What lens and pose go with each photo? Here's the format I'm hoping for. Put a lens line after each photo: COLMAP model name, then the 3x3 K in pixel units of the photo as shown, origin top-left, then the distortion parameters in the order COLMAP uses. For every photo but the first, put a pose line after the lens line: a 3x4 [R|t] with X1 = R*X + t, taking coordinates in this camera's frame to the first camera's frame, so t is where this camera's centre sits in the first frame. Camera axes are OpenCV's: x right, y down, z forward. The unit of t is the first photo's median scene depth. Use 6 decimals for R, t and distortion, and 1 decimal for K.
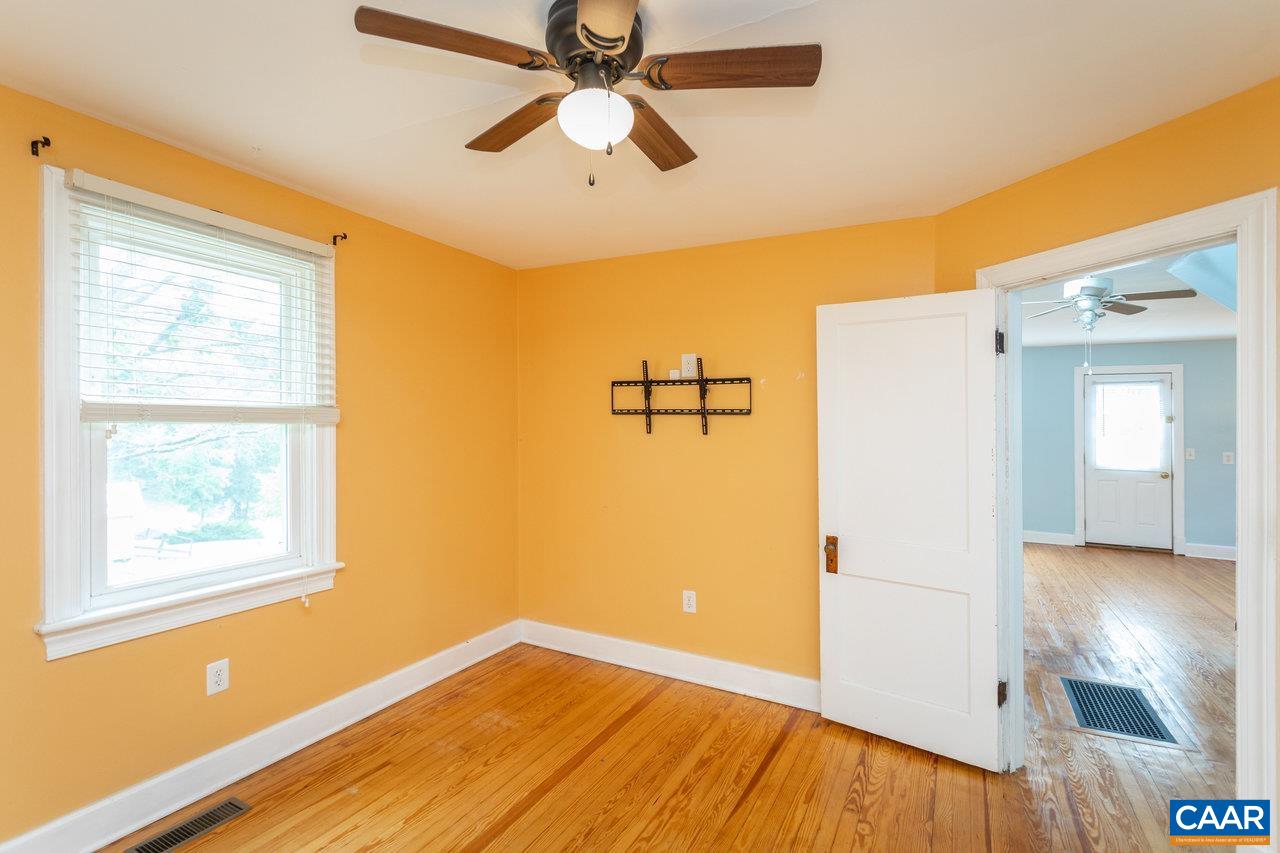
lens RADIAL K [[597.4, 0, 636.7], [0, 597.4, 429.9], [0, 0, 1]] dist [-0.000126, 0.000180]
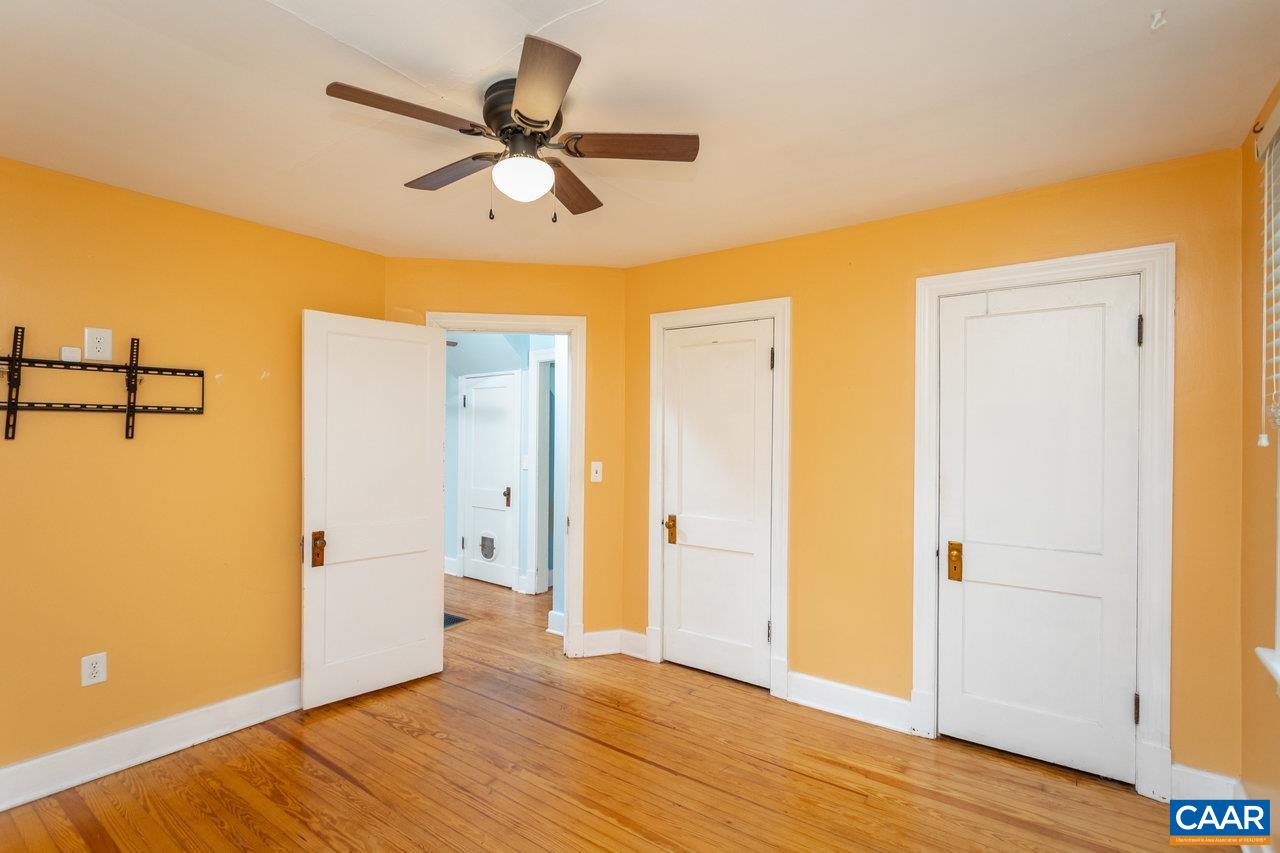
lens RADIAL K [[611.5, 0, 637.9], [0, 611.5, 432.5], [0, 0, 1]] dist [-0.001302, -0.000283]
pose [[0.145199, -0.014119, 0.989302, -0.634178], [0.005362, 0.999895, 0.013483, -0.007980], [-0.989388, 0.003347, 0.145259, 0.275927]]
